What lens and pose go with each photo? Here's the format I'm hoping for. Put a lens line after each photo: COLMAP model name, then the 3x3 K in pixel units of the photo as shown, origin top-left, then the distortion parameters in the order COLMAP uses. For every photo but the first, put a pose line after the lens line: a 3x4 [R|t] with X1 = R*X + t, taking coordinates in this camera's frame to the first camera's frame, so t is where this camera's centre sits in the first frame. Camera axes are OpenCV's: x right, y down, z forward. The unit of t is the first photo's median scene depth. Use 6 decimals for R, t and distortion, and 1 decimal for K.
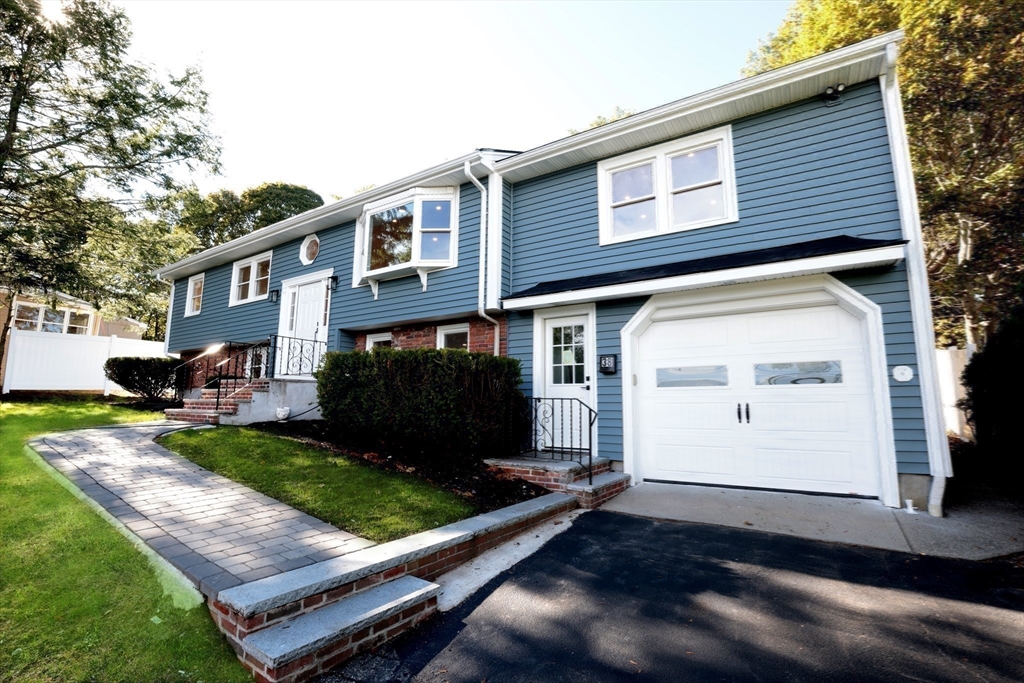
lens RADIAL K [[469.9, 0, 512.0], [0, 469.9, 341.5], [0, 0, 1]] dist [-0.027927, 0.000681]
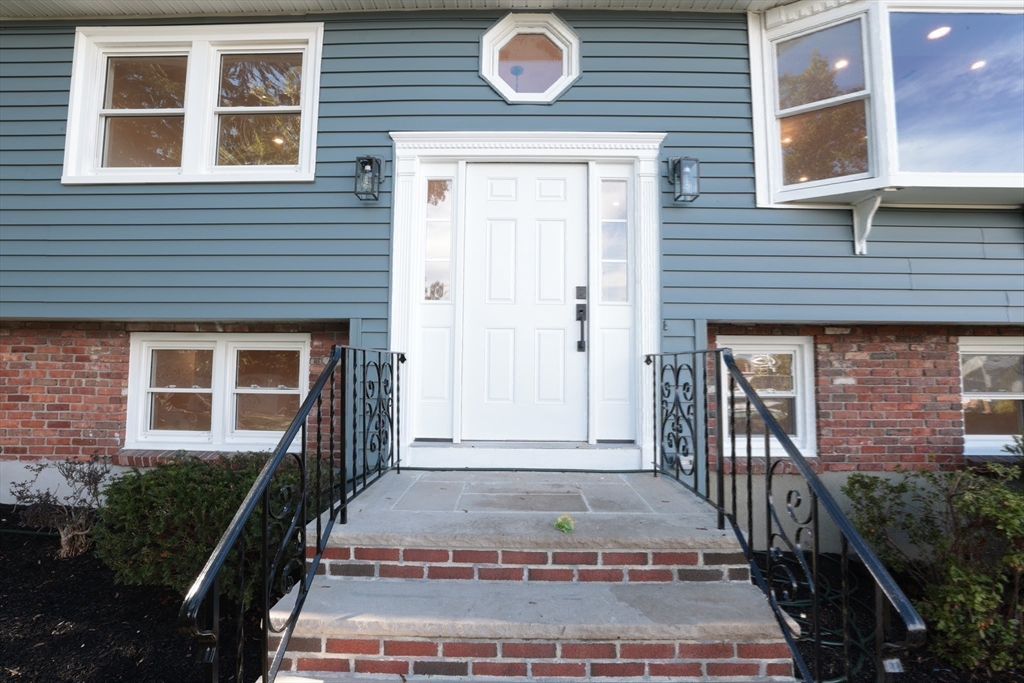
lens RADIAL K [[469.9, 0, 512.0], [0, 469.9, 341.5], [0, 0, 1]] dist [-0.027927, 0.000681]
pose [[0.843816, 0.026984, 0.535954, -0.819730], [-0.076031, 0.994672, 0.069625, -0.029019], [-0.531220, -0.099500, 0.841371, 0.960072]]
